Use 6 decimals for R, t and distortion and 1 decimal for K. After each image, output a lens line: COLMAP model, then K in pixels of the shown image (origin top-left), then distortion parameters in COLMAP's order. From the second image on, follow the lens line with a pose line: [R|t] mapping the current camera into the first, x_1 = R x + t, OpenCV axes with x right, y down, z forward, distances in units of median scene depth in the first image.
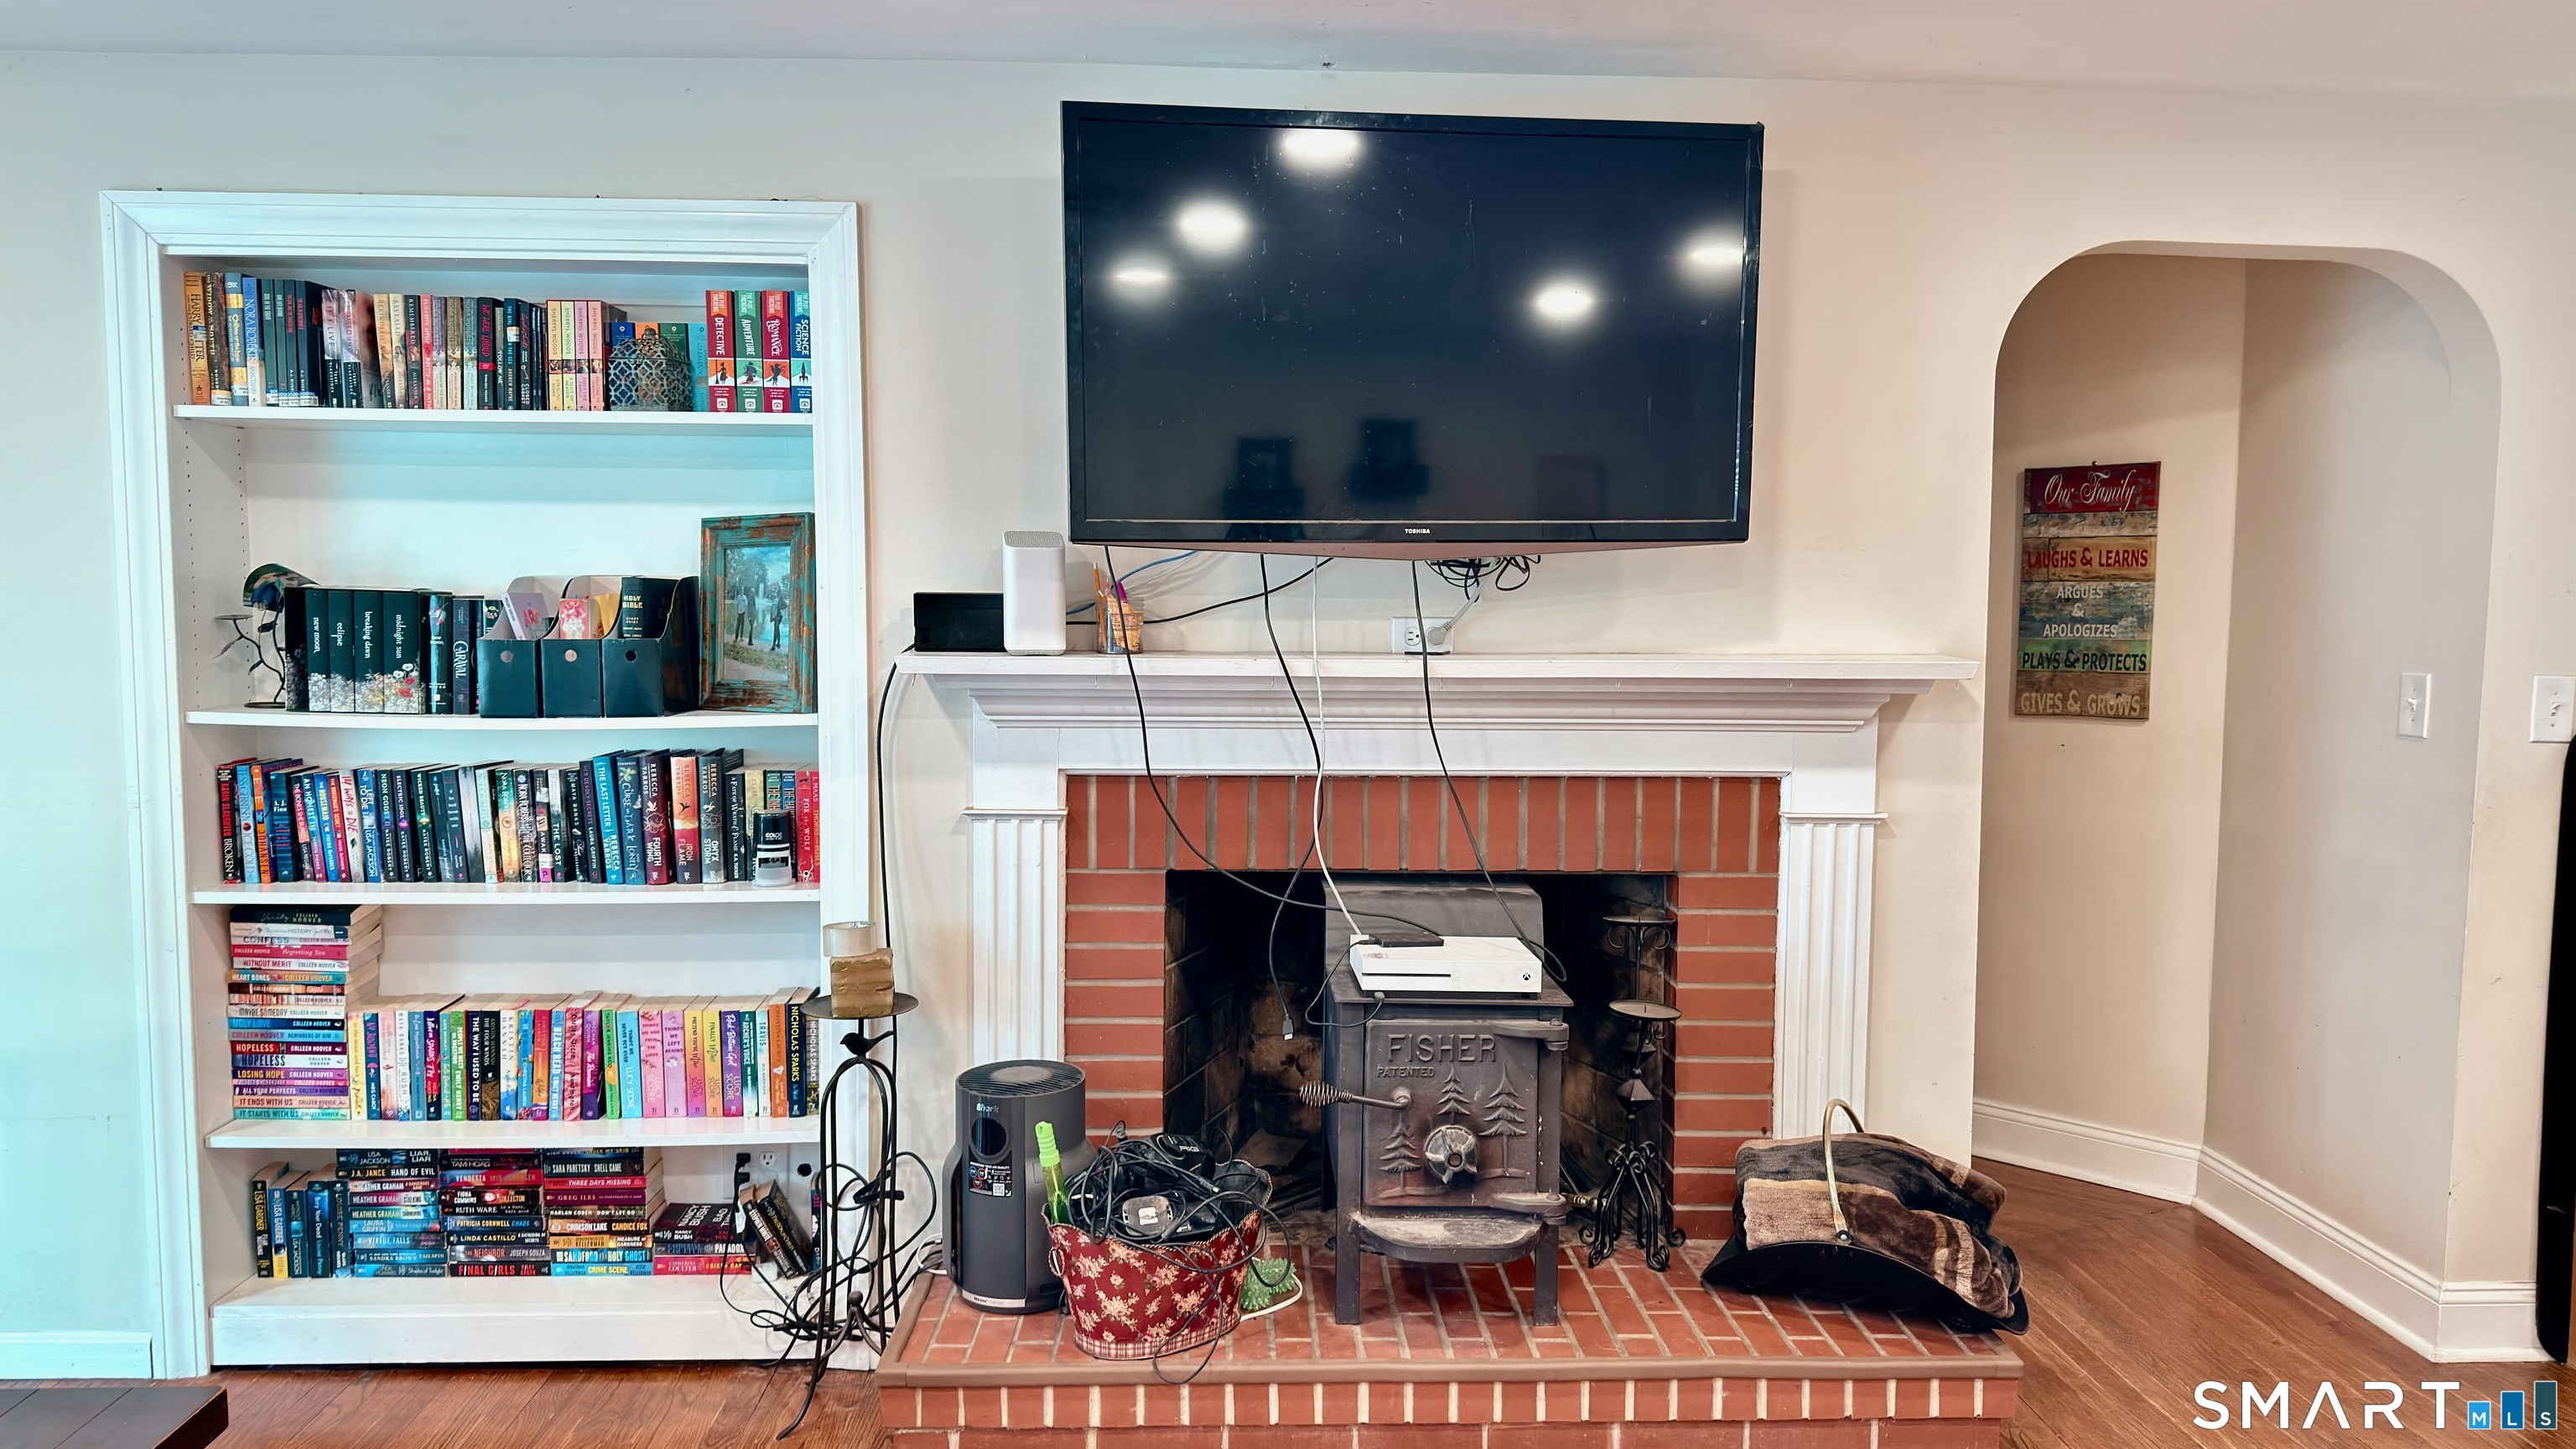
lens RADIAL K [[1770.6, 0, 1289.6], [0, 1770.6, 724.1], [0, 0, 1]] dist [0.152253, -0.239736]
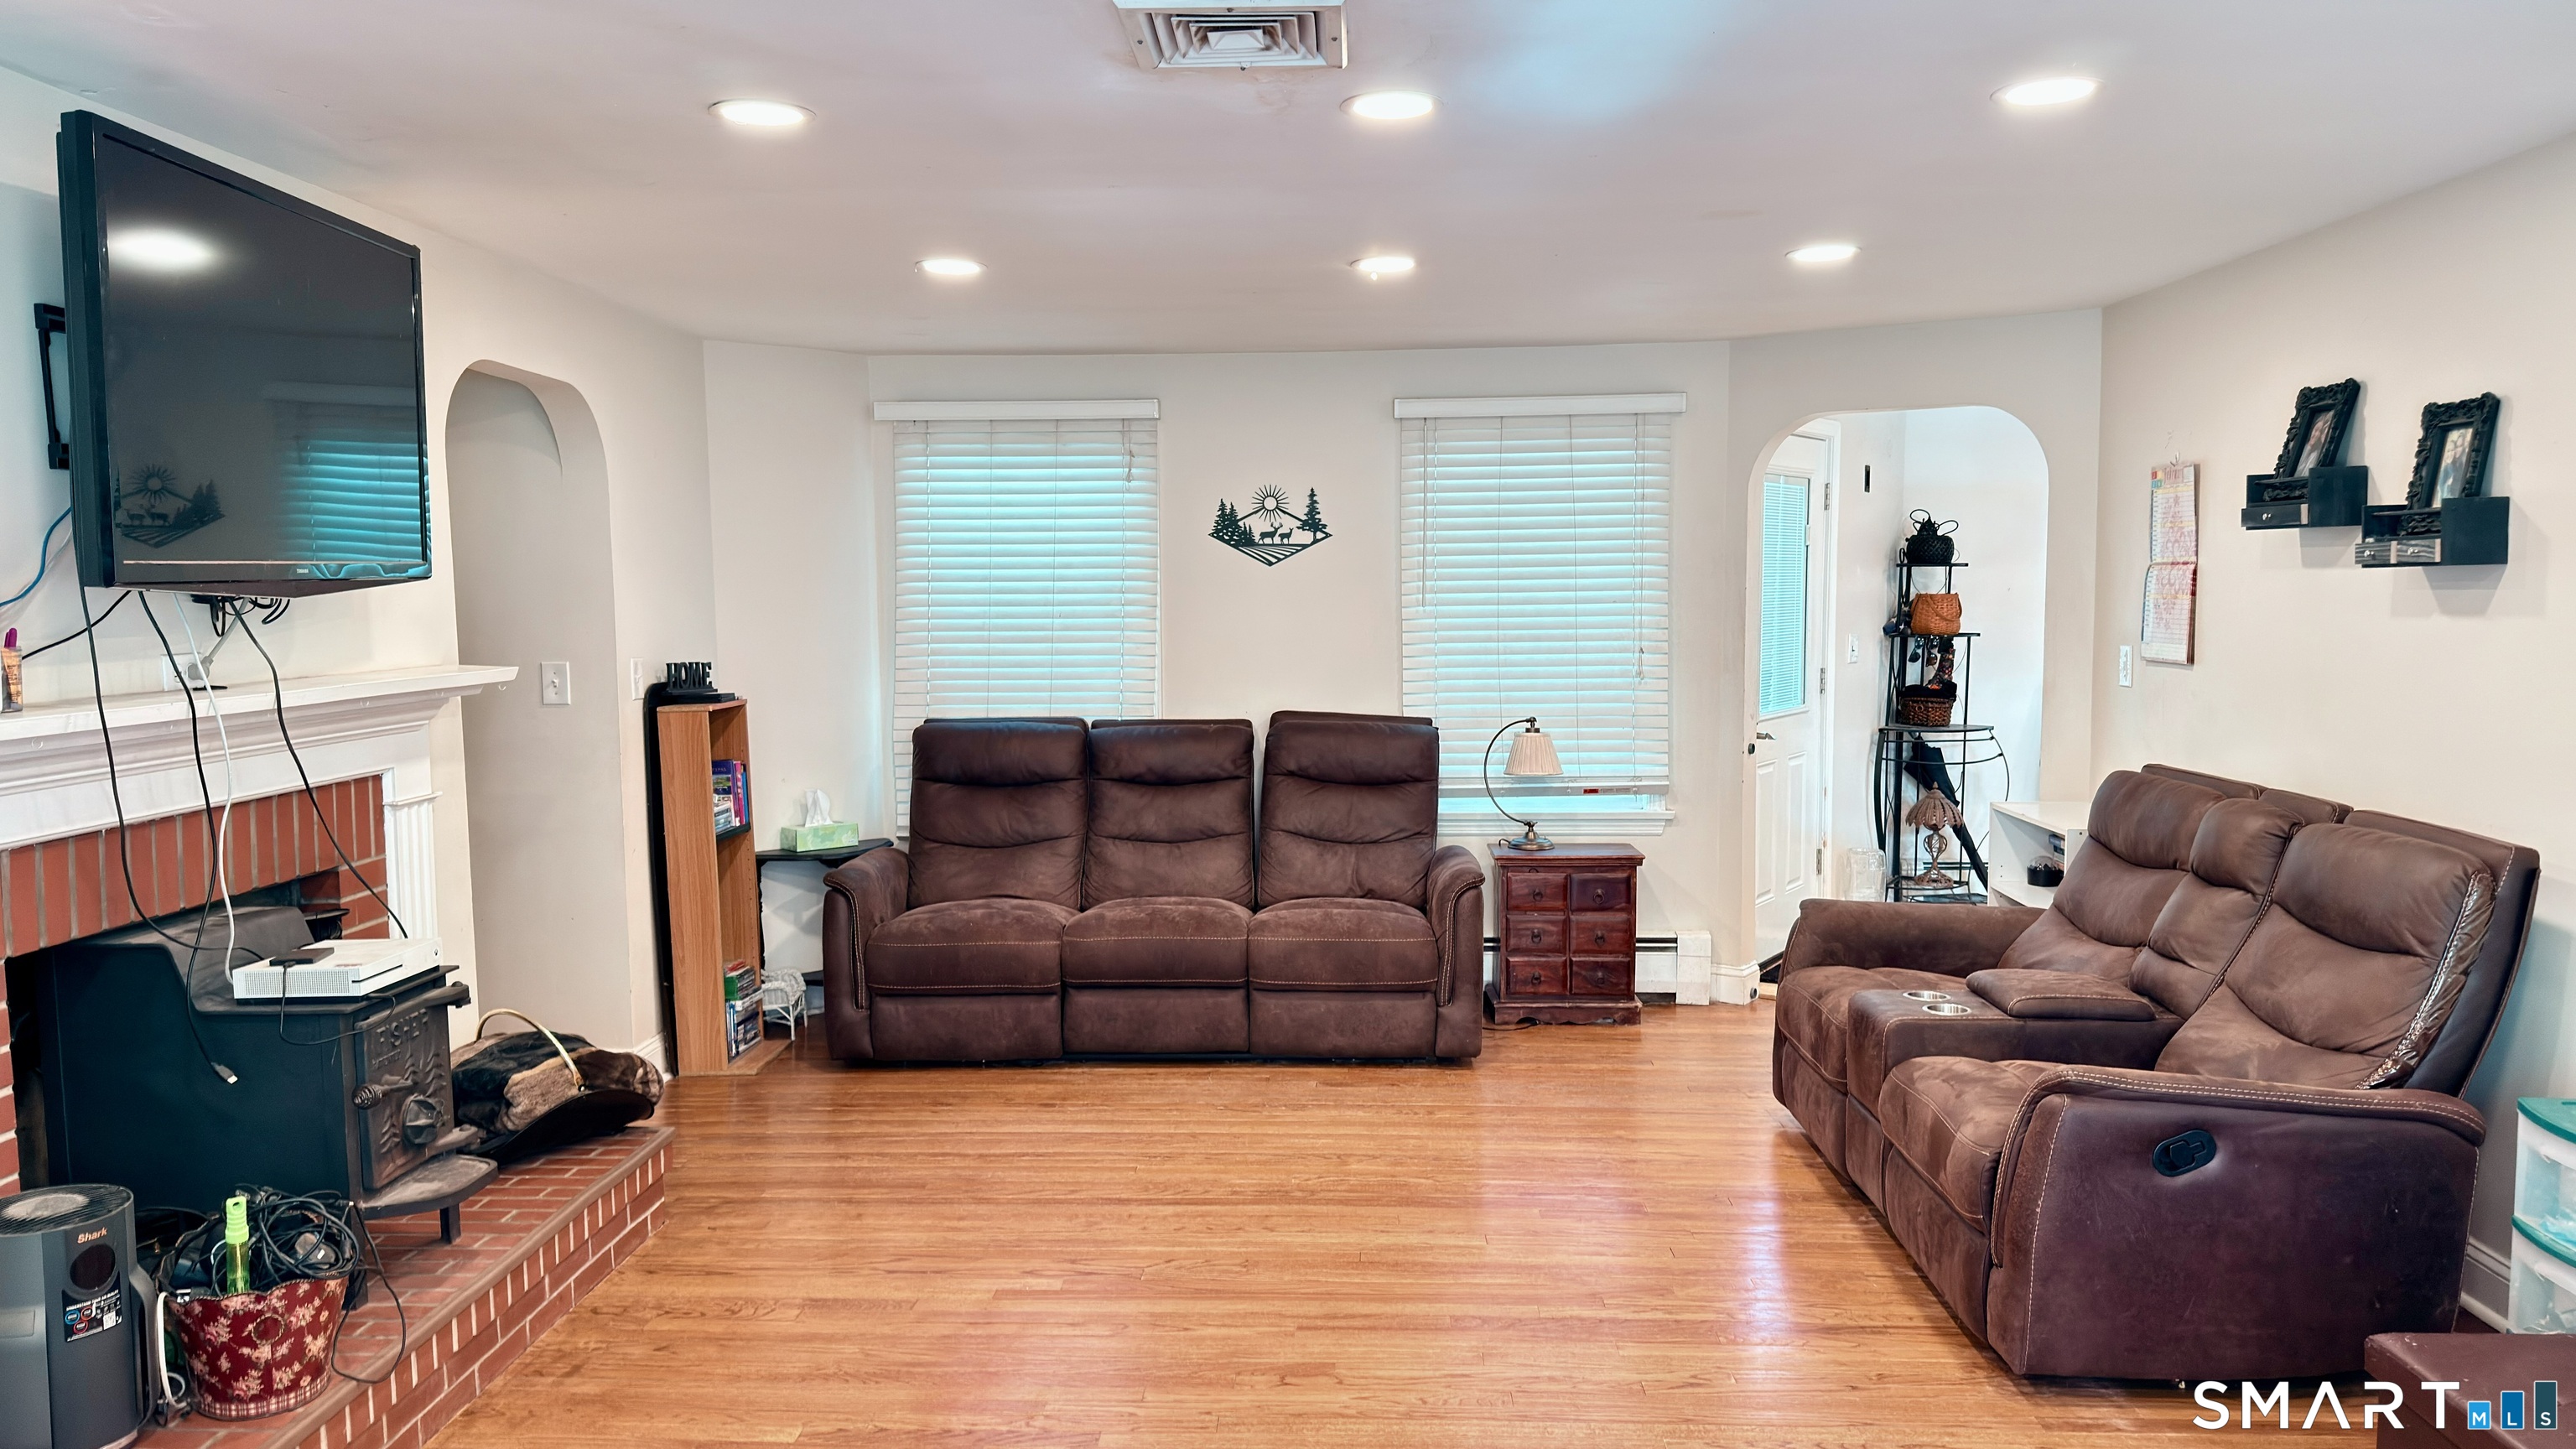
lens RADIAL K [[1770.6, 0, 1289.6], [0, 1770.6, 724.1], [0, 0, 1]] dist [0.152253, -0.239736]
pose [[0.082357, -0.089039, 0.992617, -0.941262], [0.090499, 0.992554, 0.081524, -0.050209], [-0.992485, 0.083117, 0.089802, 0.309854]]
